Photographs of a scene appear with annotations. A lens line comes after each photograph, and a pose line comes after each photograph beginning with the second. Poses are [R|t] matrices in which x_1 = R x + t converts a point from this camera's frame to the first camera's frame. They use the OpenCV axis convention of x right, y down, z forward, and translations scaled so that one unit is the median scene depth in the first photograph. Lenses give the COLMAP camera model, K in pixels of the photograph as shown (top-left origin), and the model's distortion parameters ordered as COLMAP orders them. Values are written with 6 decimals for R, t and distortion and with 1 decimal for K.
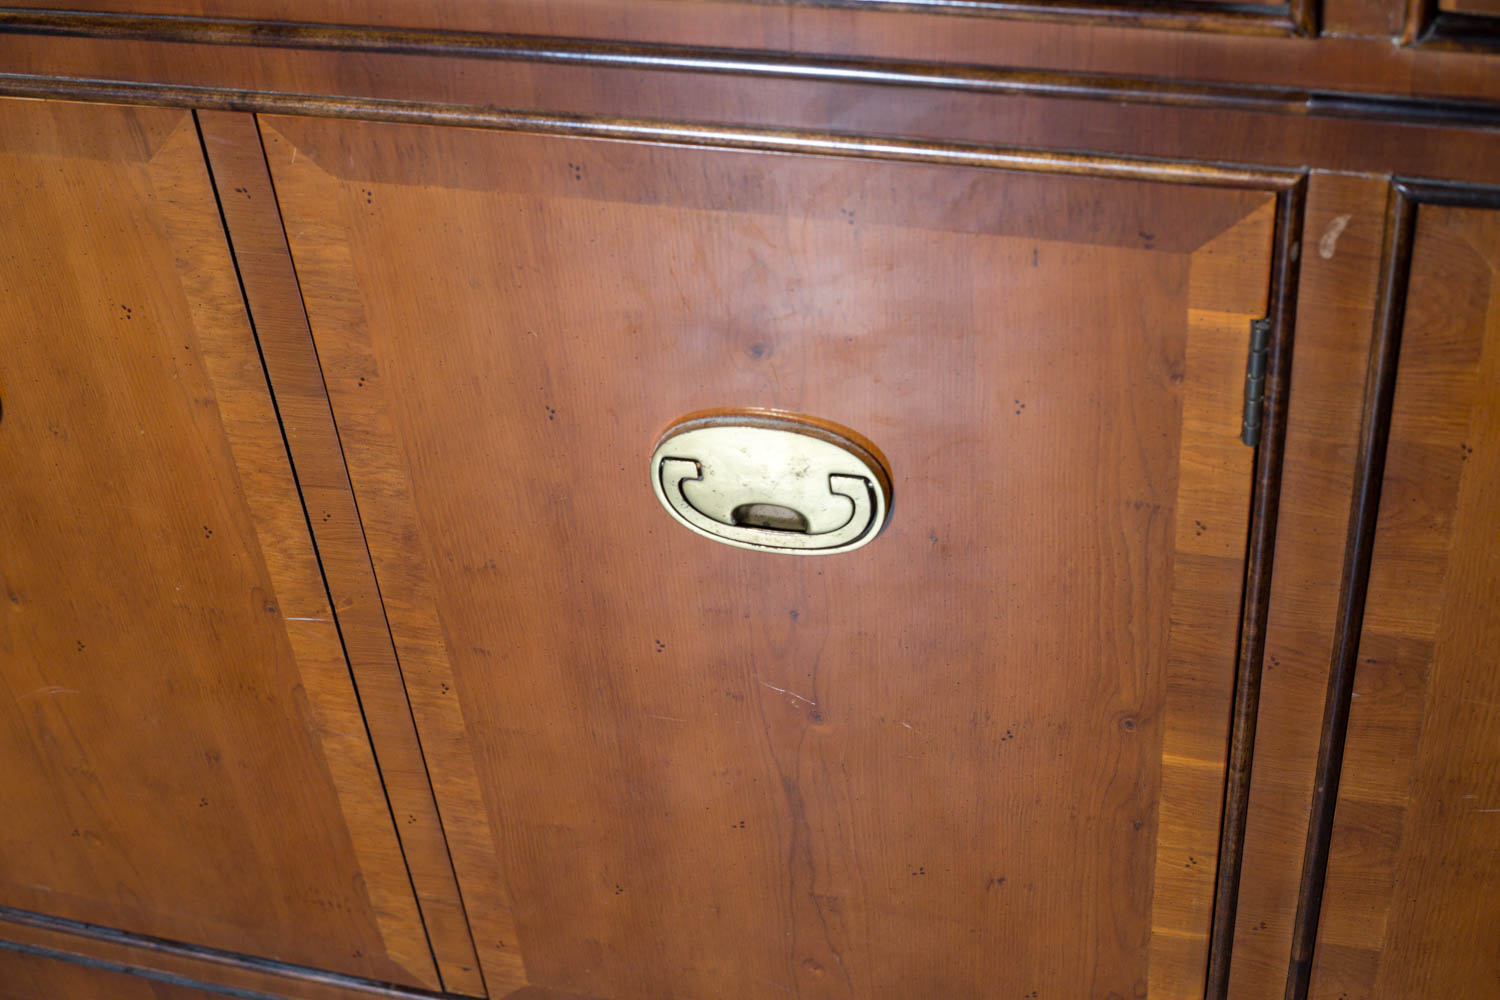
lens RADIAL K [[2272.8, 0, 750.0], [0, 2272.8, 500.0], [0, 0, 1]] dist [-0.109014, -0.038971]
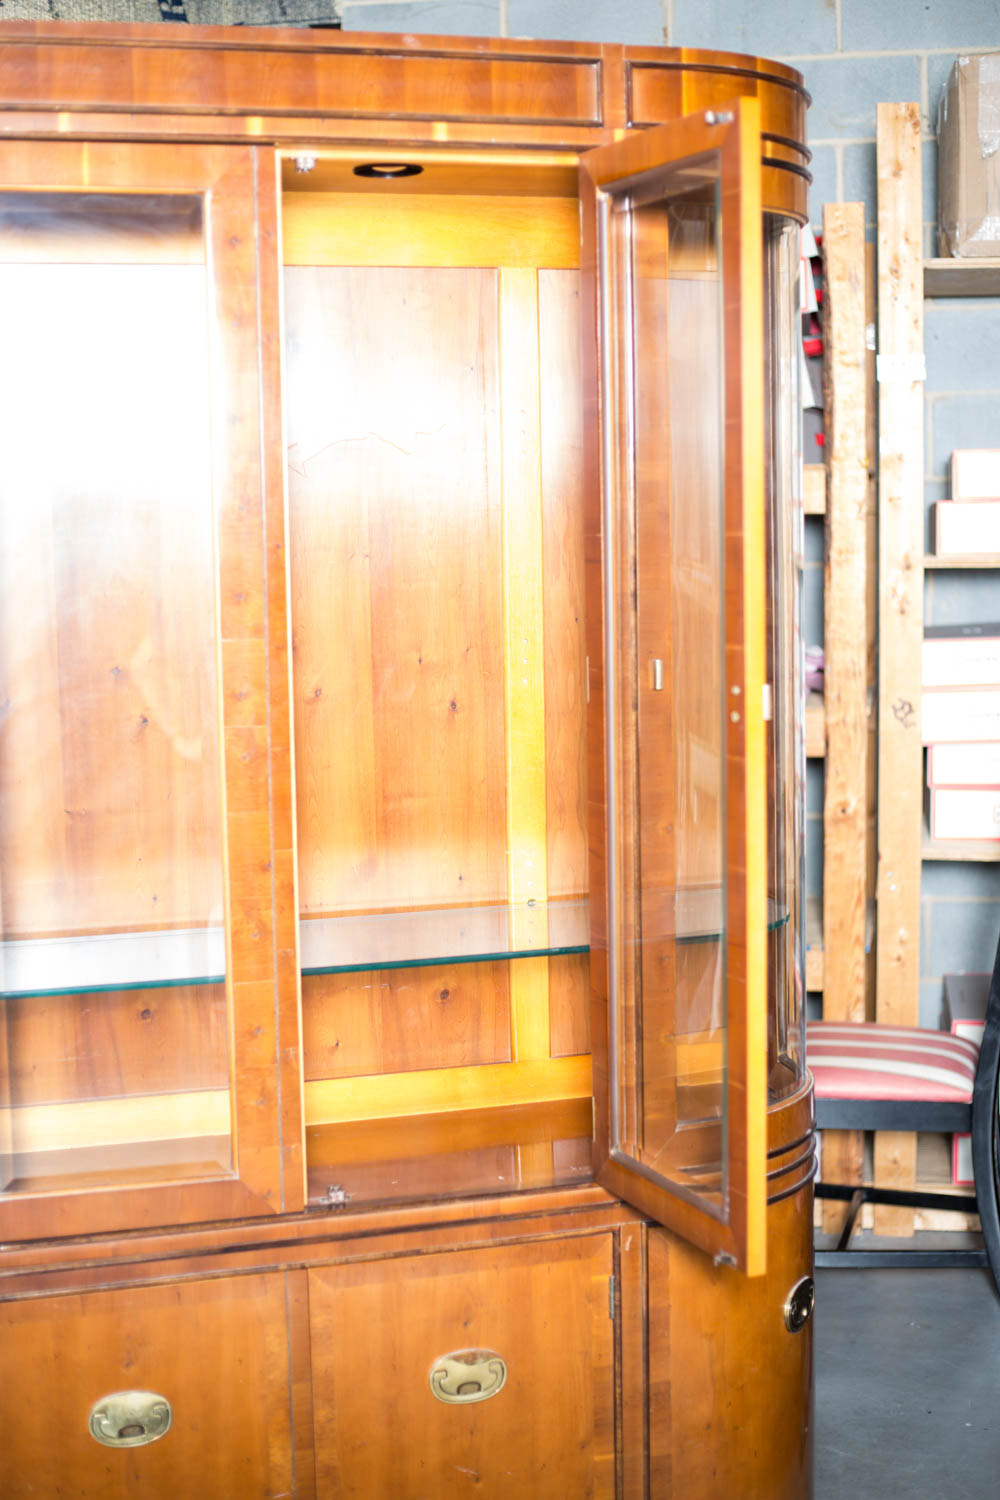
lens RADIAL K [[2272.8, 0, 500.0], [0, 2272.8, 750.0], [0, 0, 1]] dist [-0.109014, -0.038971]
pose [[0.839462, 0.017714, 0.543130, -1.779315], [0.319192, 0.792809, -0.519201, 1.005523], [-0.439796, 0.609212, 0.659879, -1.679054]]
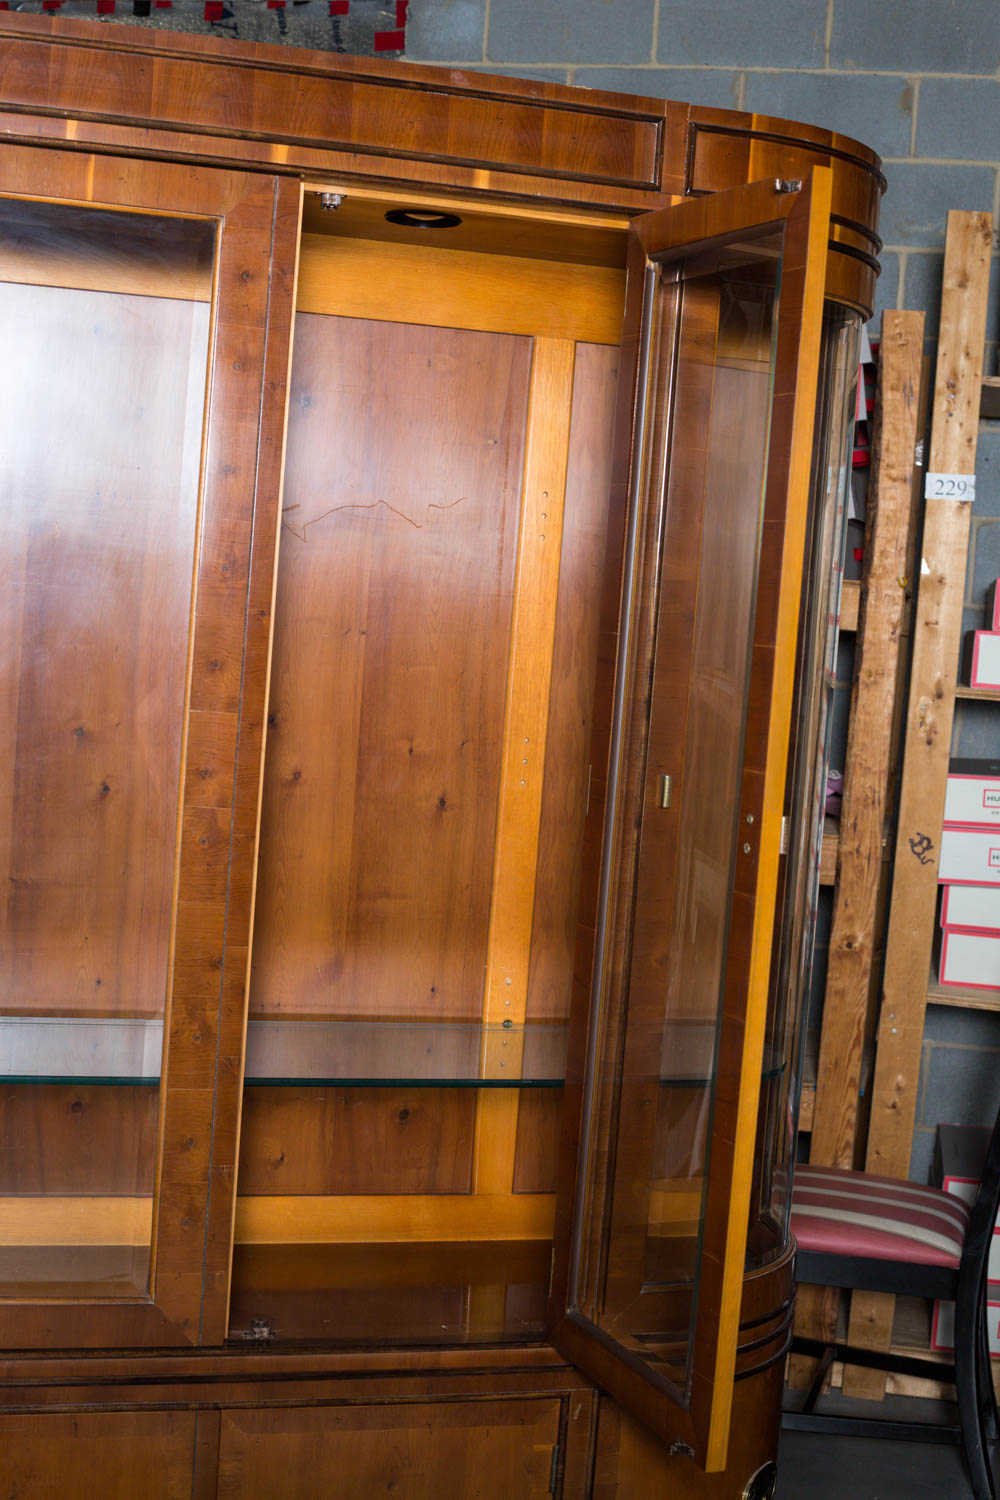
lens RADIAL K [[2272.8, 0, 500.0], [0, 2272.8, 750.0], [0, 0, 1]] dist [-0.109014, -0.038971]
pose [[0.835476, 0.115017, 0.537356, -1.599819], [0.244400, 0.798047, -0.550808, 0.835585], [-0.492187, 0.591517, 0.638639, -1.511768]]
